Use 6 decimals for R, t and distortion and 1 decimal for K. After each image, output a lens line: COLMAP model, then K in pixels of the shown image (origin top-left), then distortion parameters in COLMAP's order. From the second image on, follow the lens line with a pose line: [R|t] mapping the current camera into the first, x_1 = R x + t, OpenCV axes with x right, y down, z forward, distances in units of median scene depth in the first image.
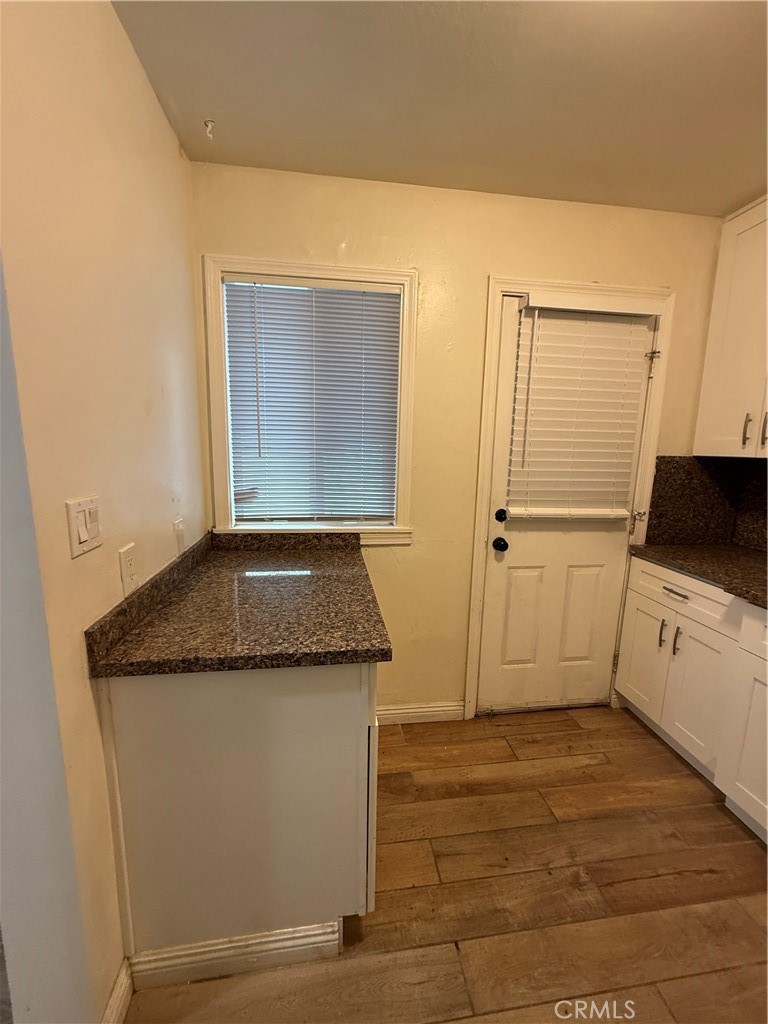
lens RADIAL K [[406.7, 0, 383.8], [0, 406.7, 510.3], [0, 0, 1]] dist [0.000720, 0.000296]
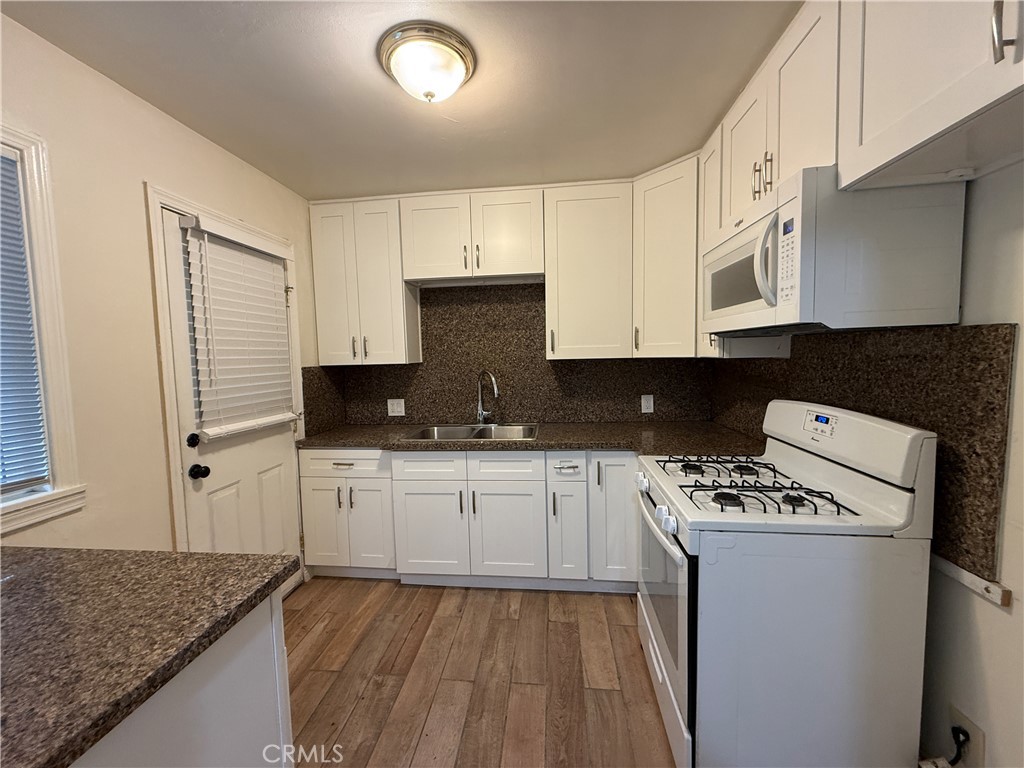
lens RADIAL K [[406.7, 0, 511.2], [0, 406.7, 384.5], [0, 0, 1]] dist [0.000720, 0.000296]
pose [[0.239708, -0.097515, 0.965935, -0.448525], [0.182396, 0.981750, 0.053847, -0.032609], [-0.953557, 0.163275, 0.253120, 0.065074]]
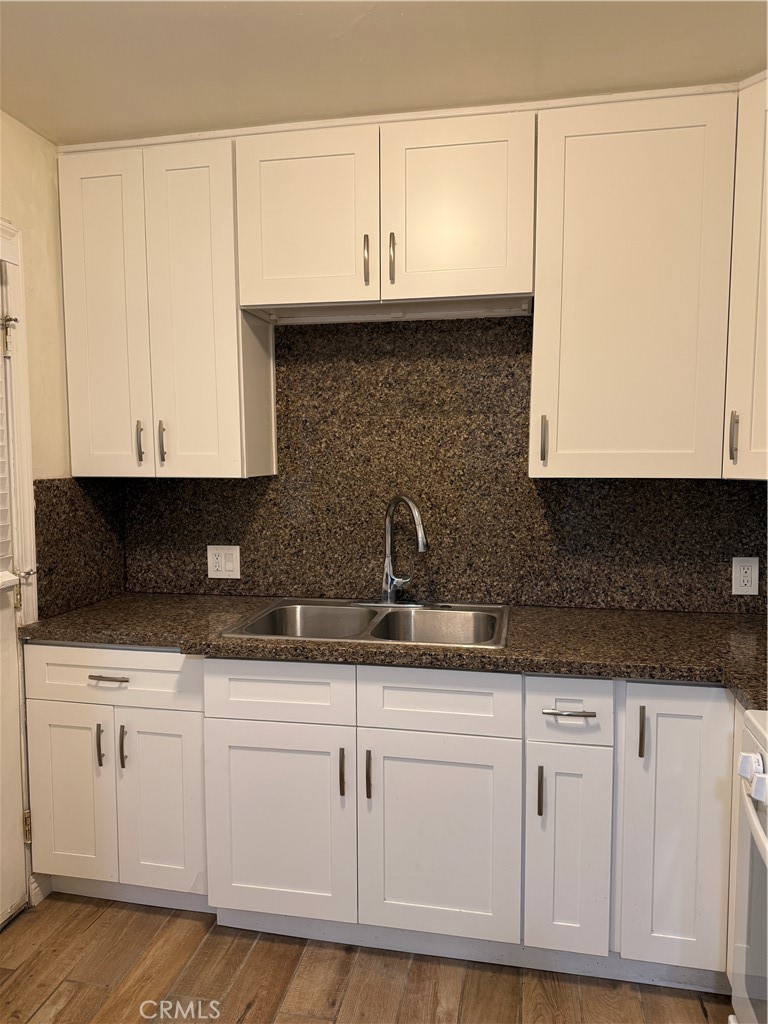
lens RADIAL K [[712.6, 0, 385.3], [0, 712.6, 516.0], [0, 0, 1]] dist [0.131427, -0.195905]
pose [[0.325622, -0.103692, 0.939797, -0.245752], [0.157680, 0.986004, 0.054158, -0.058602], [-0.932259, 0.130552, 0.337415, 0.121899]]
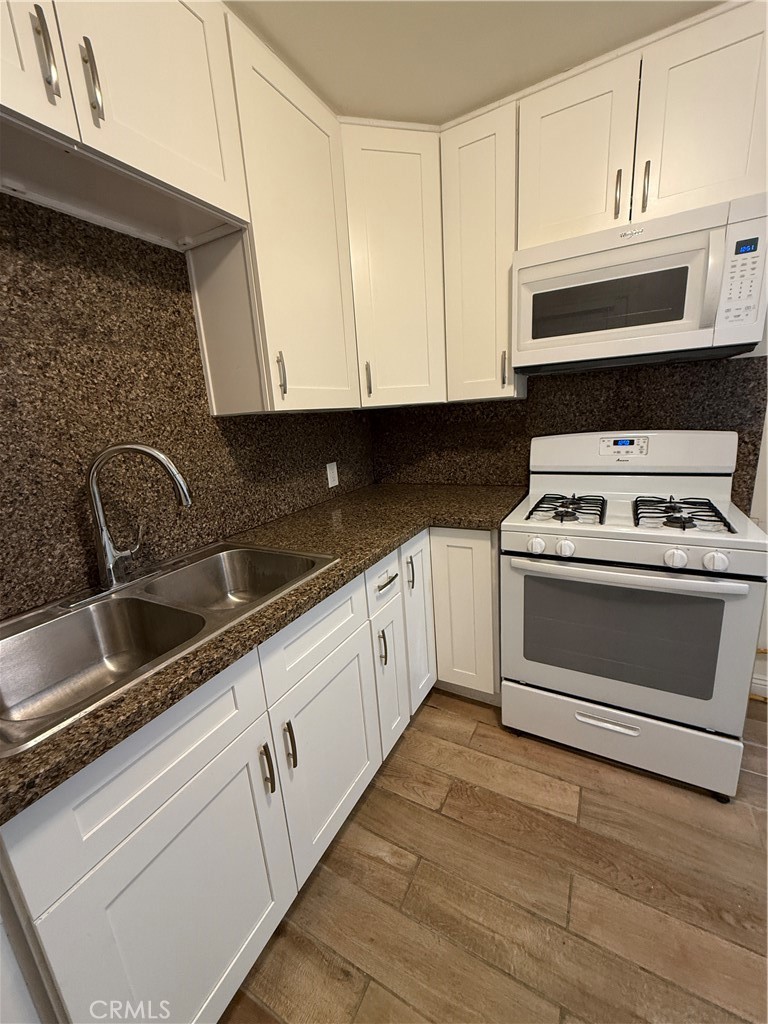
lens RADIAL K [[406.7, 0, 383.8], [0, 406.7, 510.3], [0, 0, 1]] dist [0.000720, 0.000296]
pose [[-0.801687, -0.106044, 0.588262, 0.348500], [0.144857, 0.920335, 0.363317, -0.092280], [-0.579926, 0.376480, -0.722460, 0.776521]]
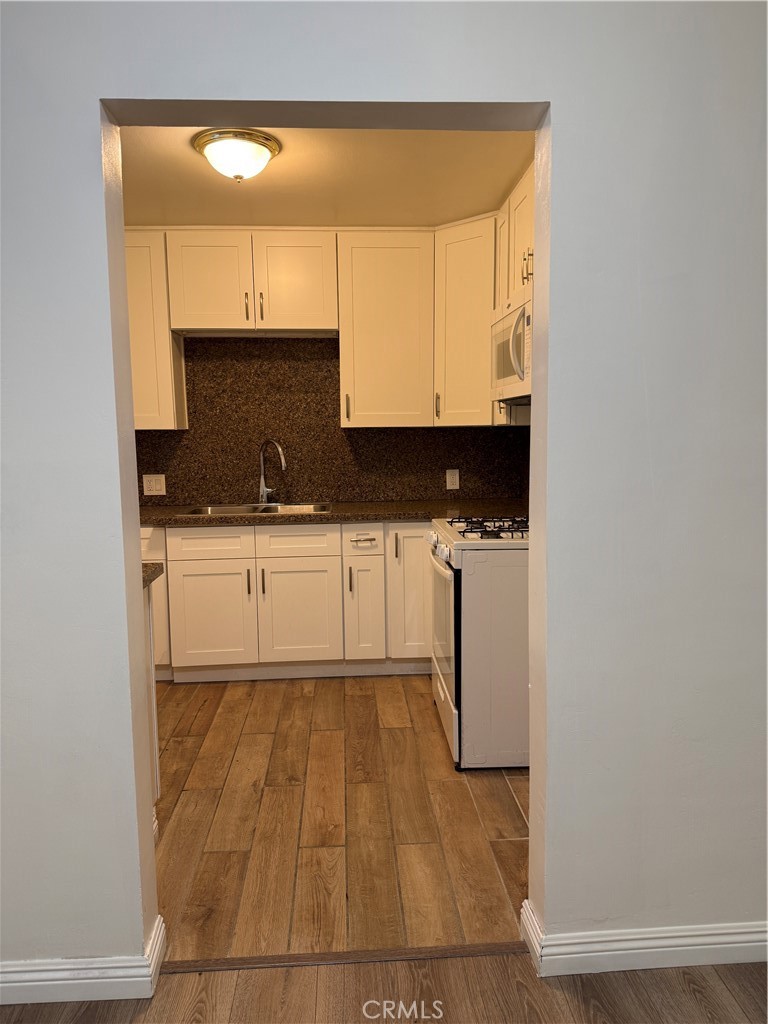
lens RADIAL K [[712.6, 0, 385.3], [0, 712.6, 516.0], [0, 0, 1]] dist [0.131427, -0.195905]
pose [[0.077471, -0.138497, 0.987328, -1.276065], [0.170887, 0.977494, 0.123709, -0.000850], [-0.982240, 0.159138, 0.099395, -0.021714]]
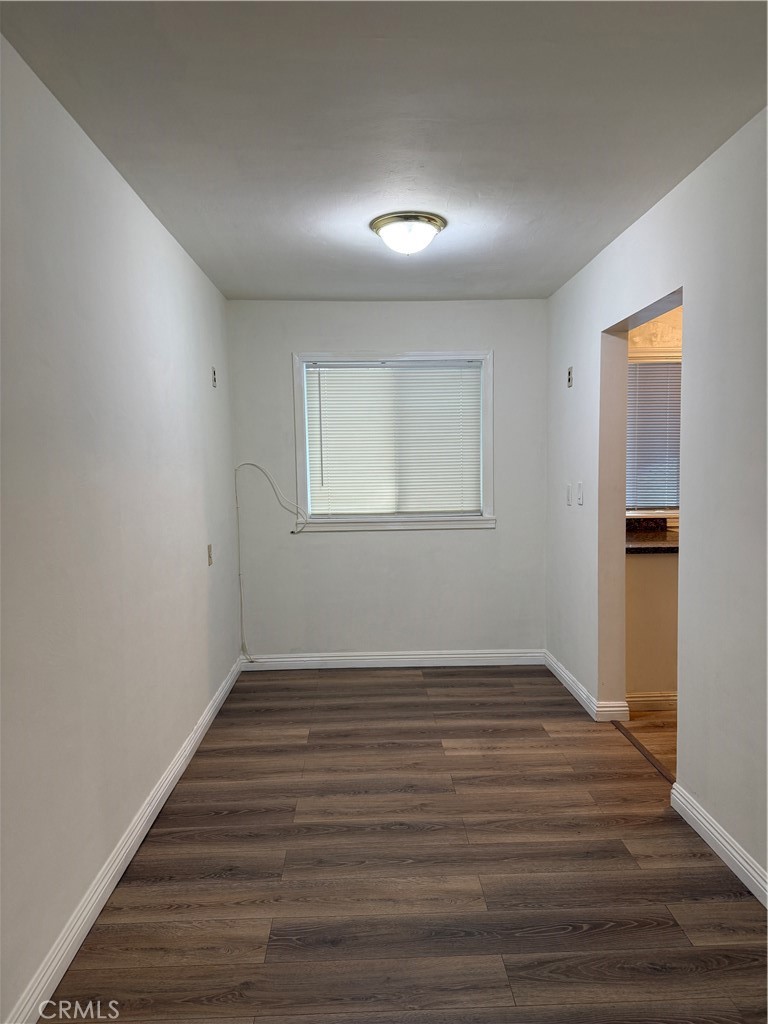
lens RADIAL K [[712.6, 0, 385.3], [0, 712.6, 516.0], [0, 0, 1]] dist [0.131427, -0.195905]
pose [[0.994391, -0.022157, -0.103415, -0.823698], [0.013045, 0.996038, -0.087969, 0.263947], [0.104955, 0.086127, 0.990740, -1.762549]]
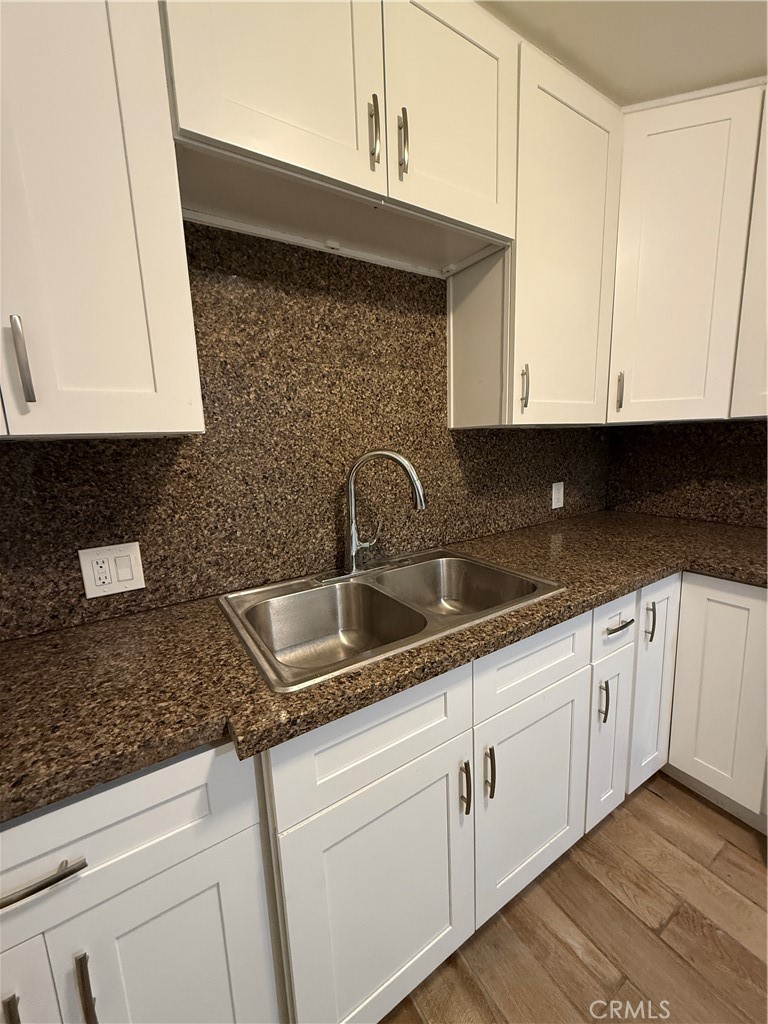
lens RADIAL K [[407.2, 0, 383.8], [0, 407.2, 510.6], [0, 0, 1]] dist [0.000584, 0.000273]
pose [[-0.413924, -0.159223, 0.896278, 0.381605], [0.171372, 0.953350, 0.248506, -0.092137], [-0.894035, 0.256459, -0.367328, 0.799529]]
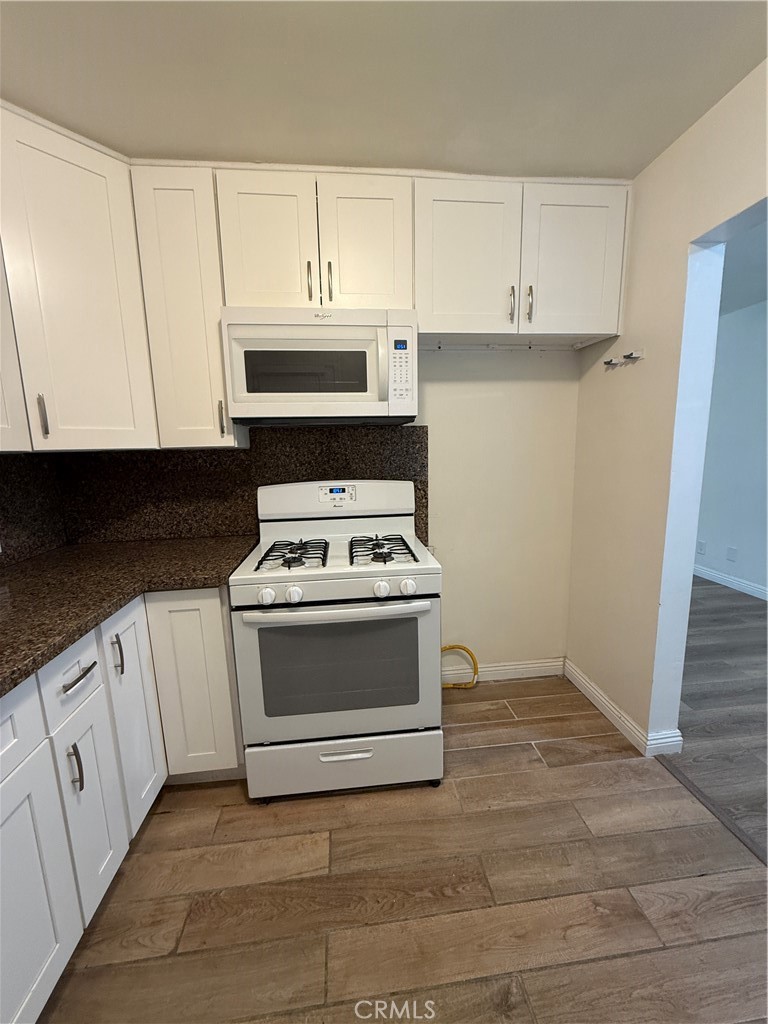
lens RADIAL K [[406.7, 0, 383.8], [0, 406.7, 510.3], [0, 0, 1]] dist [0.000720, 0.000296]
pose [[-0.999589, 0.001799, 0.028604, 0.321205], [0.010615, 0.950289, 0.311189, -0.095864], [-0.026622, 0.311364, -0.949918, 0.742221]]
